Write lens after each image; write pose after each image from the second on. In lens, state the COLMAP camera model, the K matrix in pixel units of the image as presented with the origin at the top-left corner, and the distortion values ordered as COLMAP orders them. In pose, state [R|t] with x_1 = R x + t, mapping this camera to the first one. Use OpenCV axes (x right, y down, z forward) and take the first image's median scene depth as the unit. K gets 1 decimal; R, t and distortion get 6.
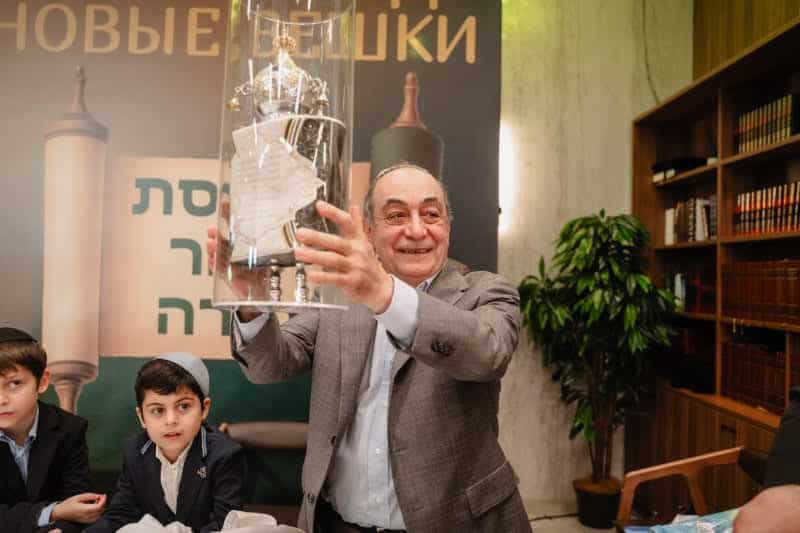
lens RADIAL K [[634.1, 0, 393.1], [0, 634.1, 261.8], [0, 0, 1]] dist [-0.060205, 0.043209]
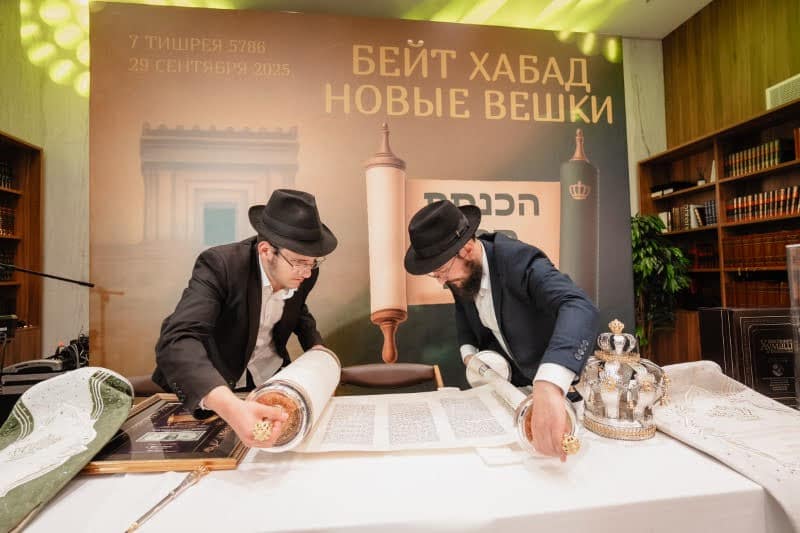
lens RADIAL K [[381.7, 0, 404.5], [0, 381.7, 260.3], [0, 0, 1]] dist [-0.034695, 0.019103]
pose [[0.994172, -0.039522, 0.100301, -0.557516], [0.041417, 0.998999, -0.016876, 0.052762], [-0.099533, 0.020932, 0.994814, 0.038074]]
